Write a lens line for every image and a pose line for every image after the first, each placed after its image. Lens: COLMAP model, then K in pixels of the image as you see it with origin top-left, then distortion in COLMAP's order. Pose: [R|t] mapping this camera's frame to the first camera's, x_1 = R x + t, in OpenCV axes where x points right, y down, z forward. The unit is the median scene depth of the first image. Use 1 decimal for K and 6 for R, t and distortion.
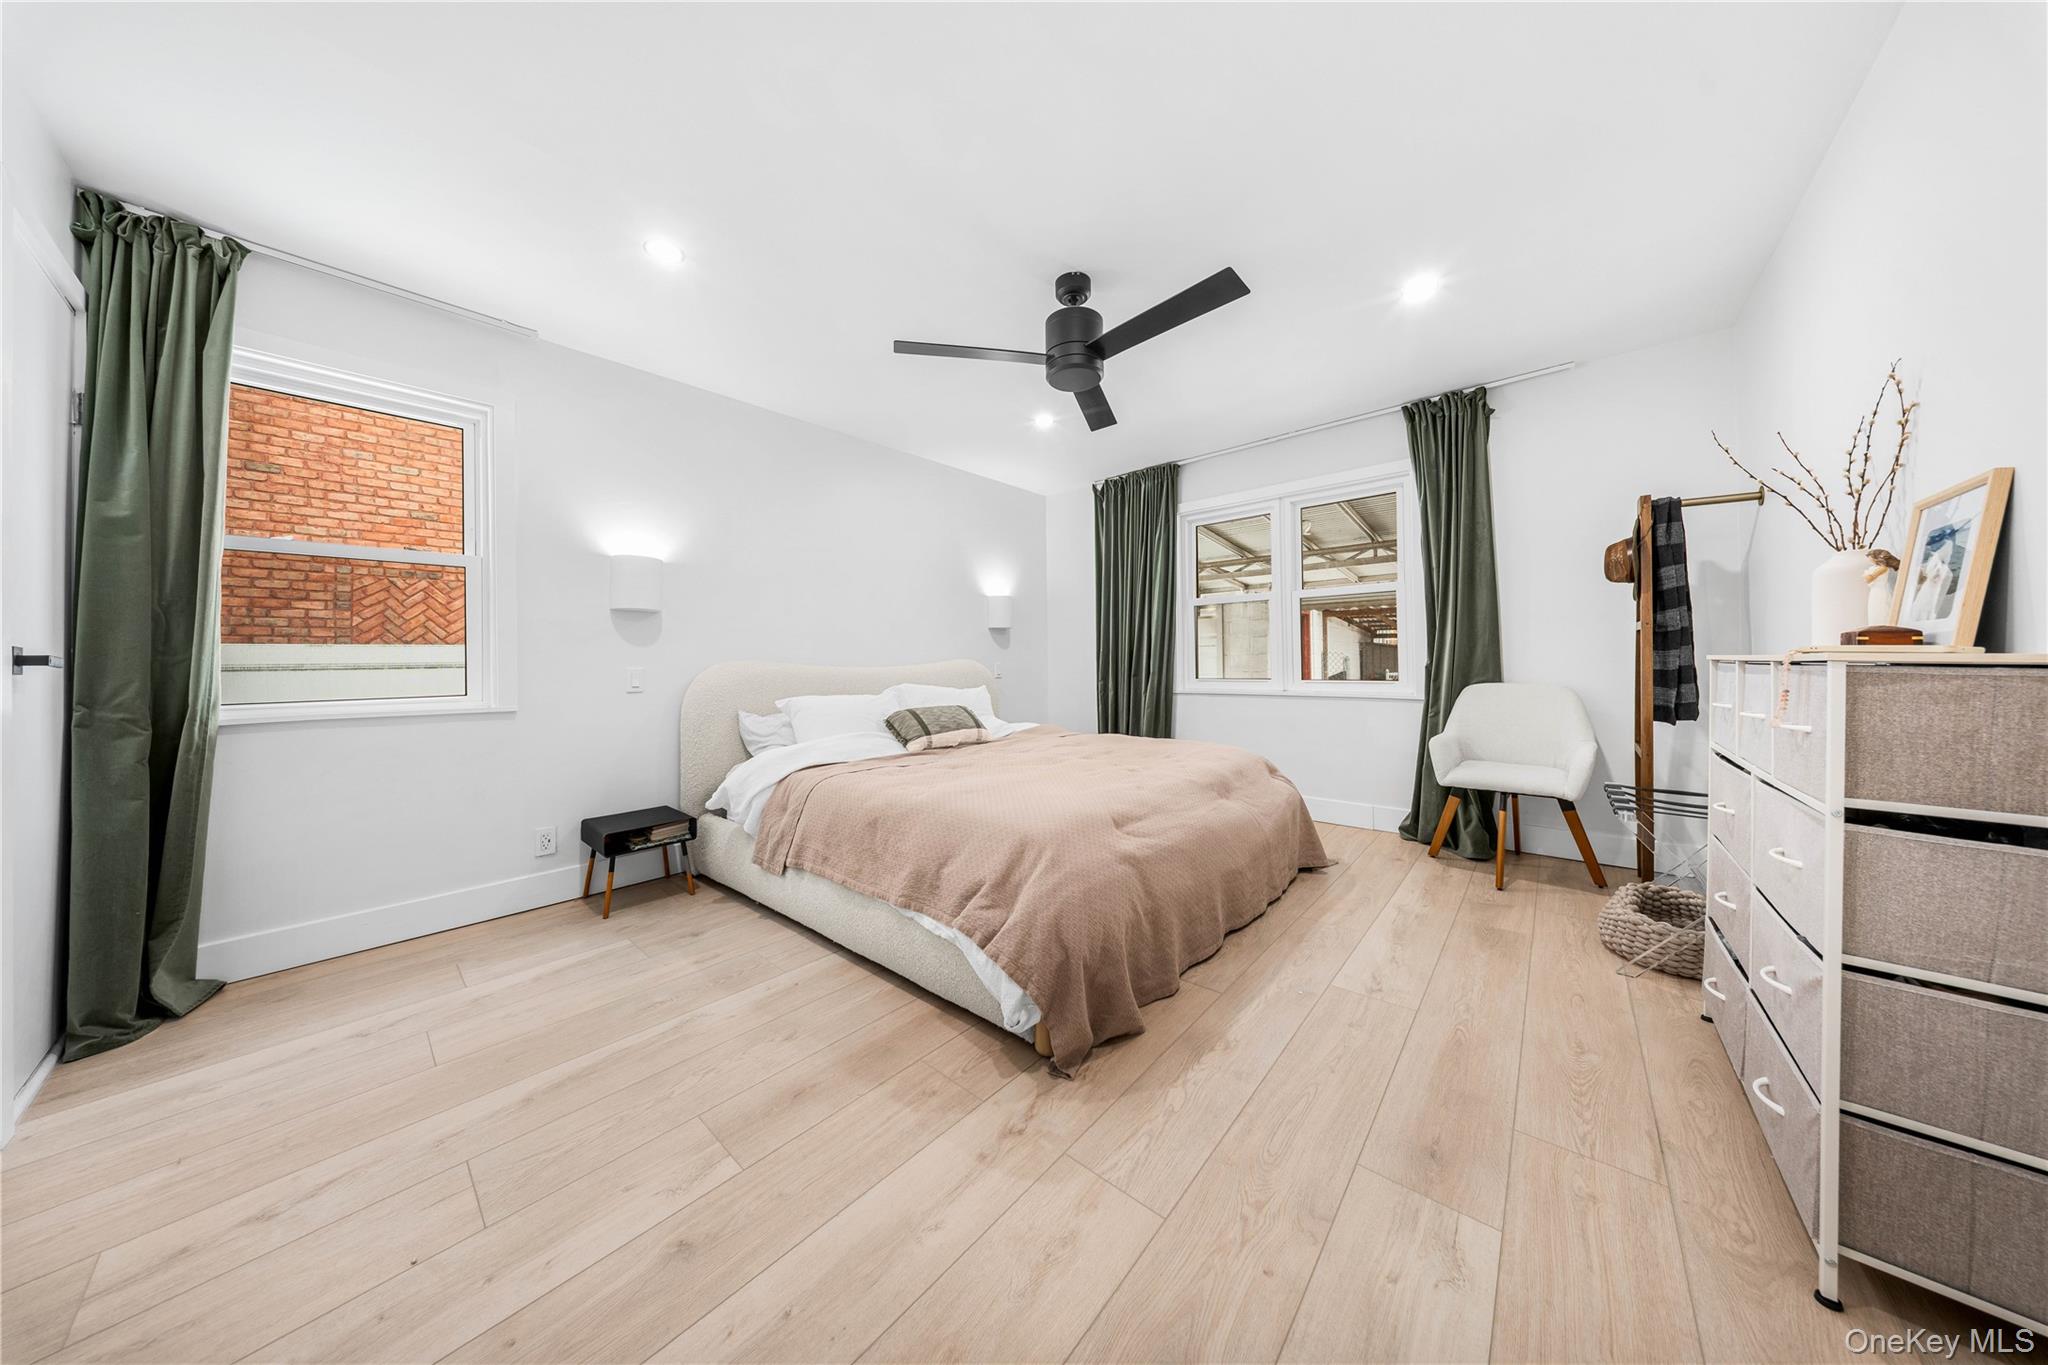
lens RADIAL K [[617.7, 0, 1011.9], [0, 617.7, 662.0], [0, 0, 1]] dist [-0.006491, 0.000036]
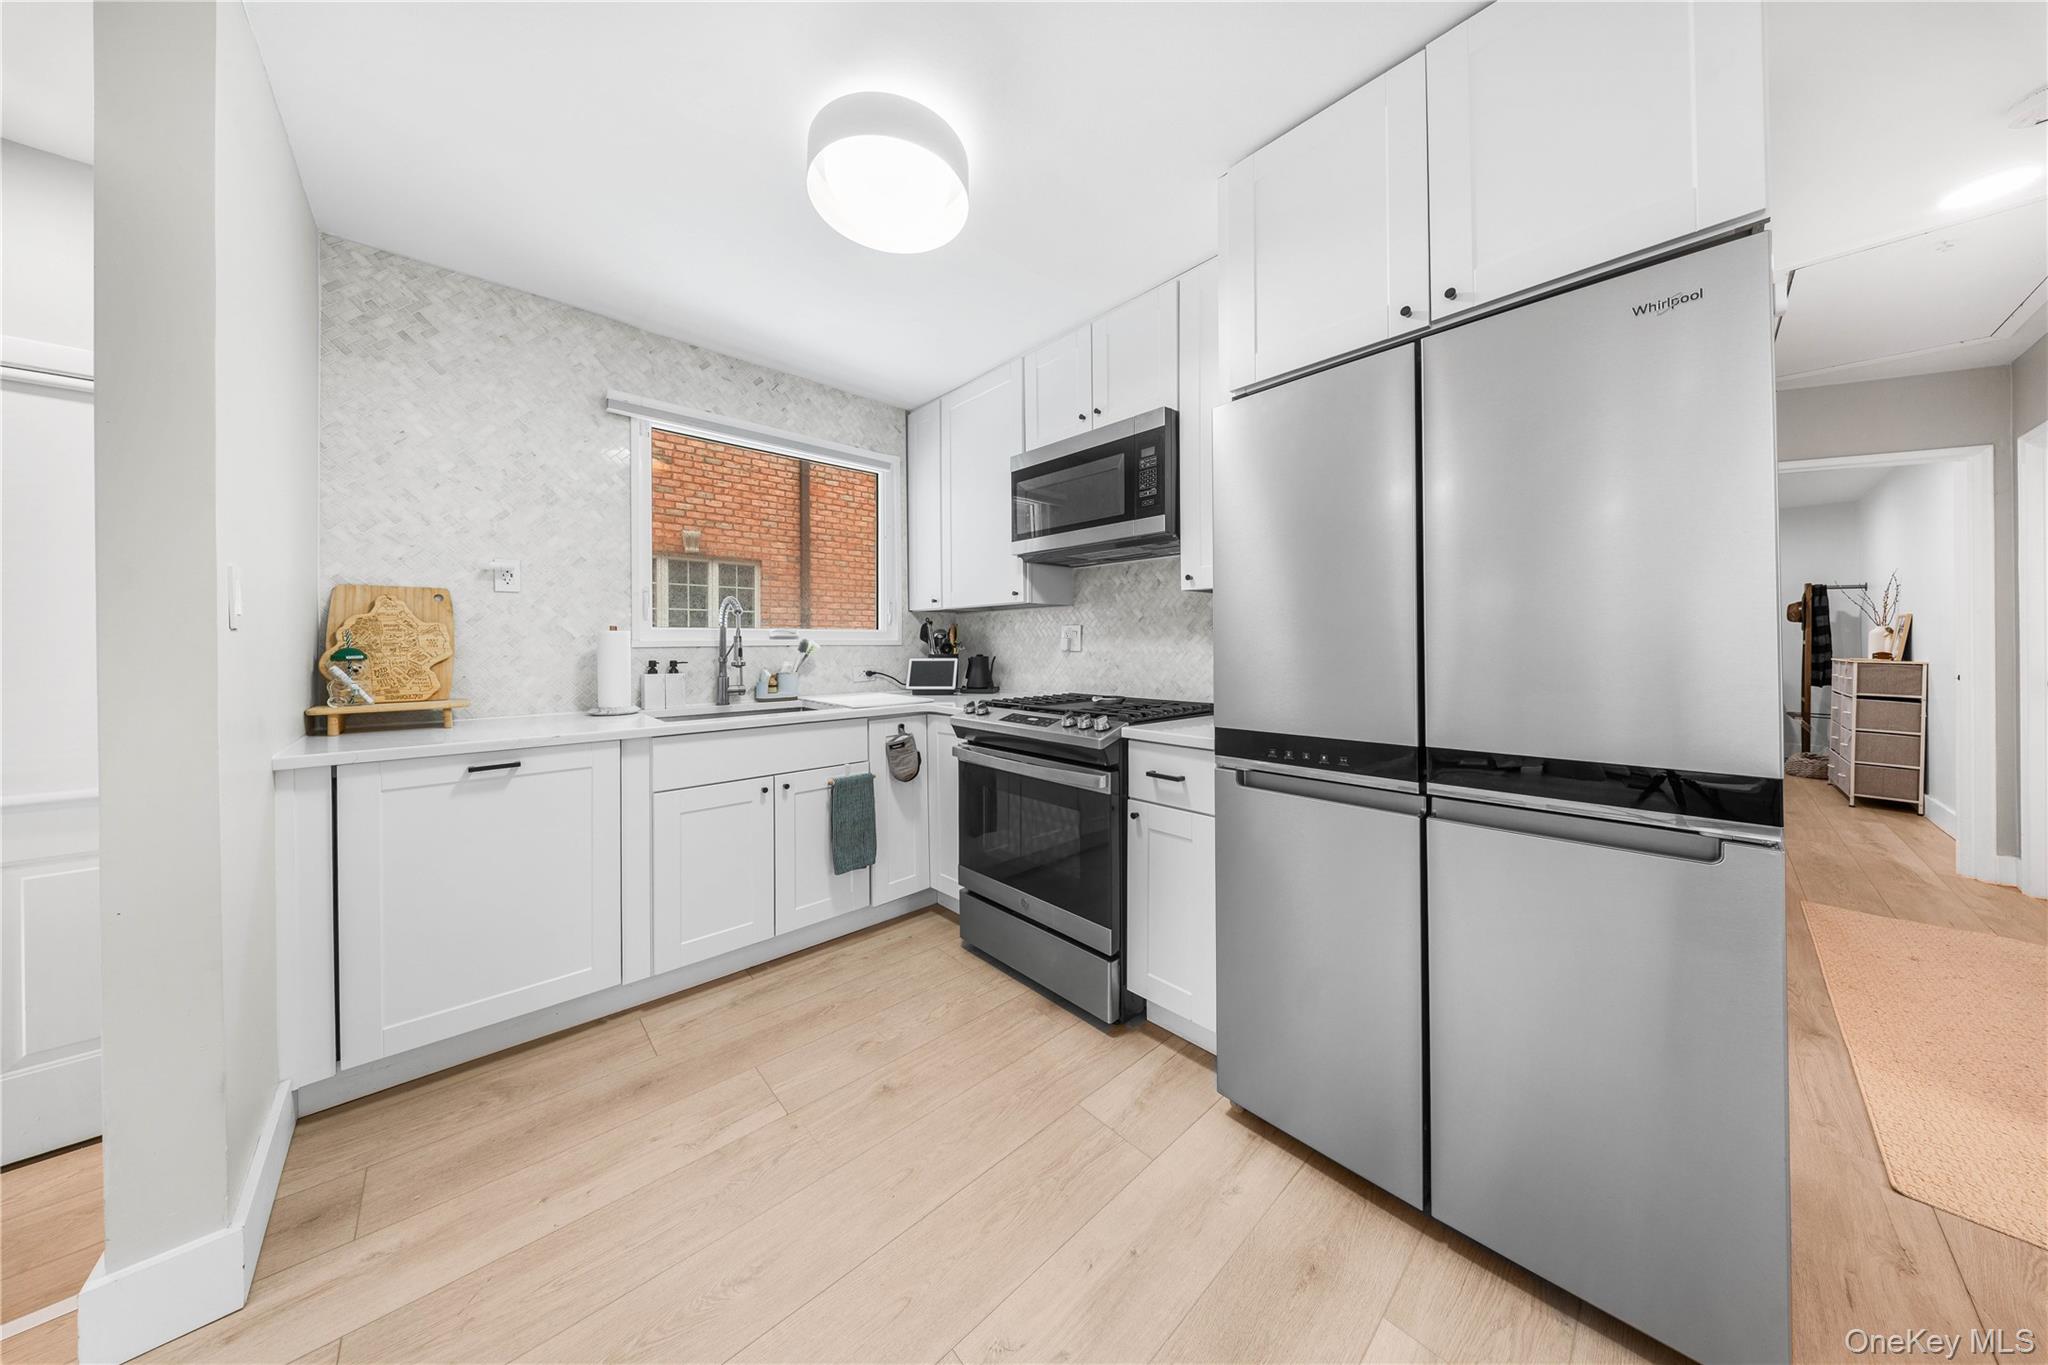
lens RADIAL K [[617.7, 0, 1010.3], [0, 617.7, 649.1], [0, 0, 1]] dist [-0.006491, 0.000036]
pose [[0.993013, 0.006882, -0.117808, -1.593836], [-0.006176, 0.999961, 0.006357, -0.033076], [0.117847, -0.005585, 0.993016, -1.556696]]
